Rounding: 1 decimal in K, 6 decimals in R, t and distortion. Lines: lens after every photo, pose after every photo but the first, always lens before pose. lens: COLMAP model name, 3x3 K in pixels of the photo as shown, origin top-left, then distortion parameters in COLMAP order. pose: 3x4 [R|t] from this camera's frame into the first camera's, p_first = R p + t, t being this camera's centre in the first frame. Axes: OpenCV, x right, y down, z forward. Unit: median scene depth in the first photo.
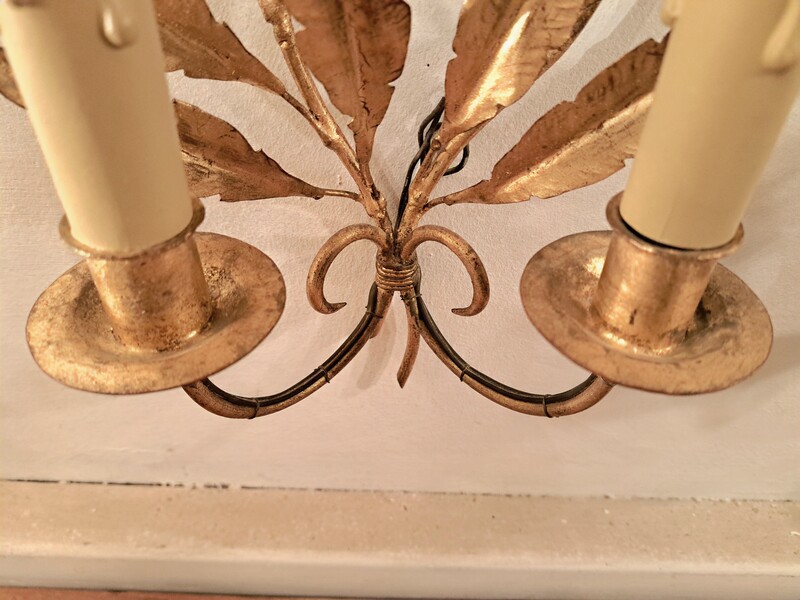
lens RADIAL K [[597.6, 0, 402.7], [0, 597.6, 305.4], [0, 0, 1]] dist [0.060115, -0.111893]
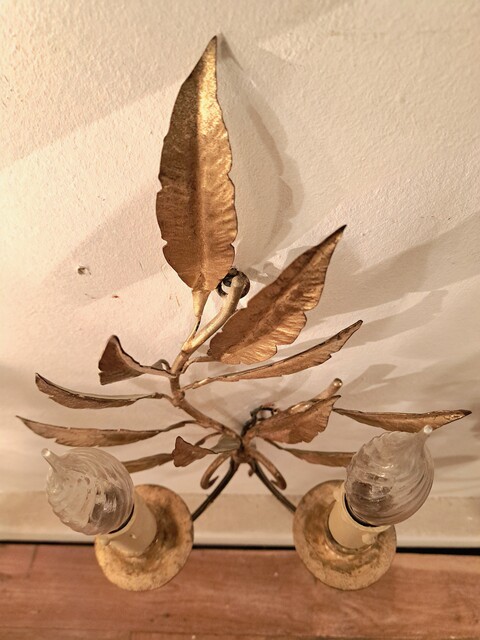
lens RADIAL K [[478.0, 0, 238.5], [0, 478.0, 321.0], [0, 0, 1]] dist [0.060115, -0.111893]
pose [[0.996815, -0.022619, -0.076473, 0.125277], [0.043880, 0.956286, 0.289124, -1.142290], [0.066590, -0.291558, 0.954232, -0.490275]]
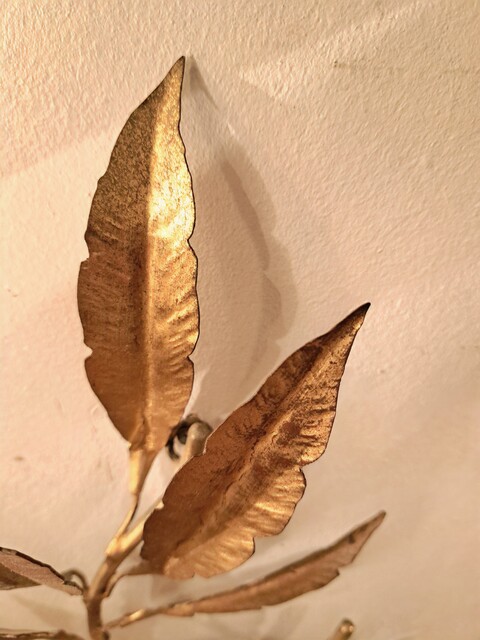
lens RADIAL K [[494.5, 0, 237.6], [0, 494.5, 316.6], [0, 0, 1]] dist [0.005930, -0.083730]
pose [[0.999291, 0.002143, -0.037576, 0.128893], [-0.008511, 0.985383, -0.170142, -0.963540], [0.036662, 0.170341, 0.984703, -0.189493]]
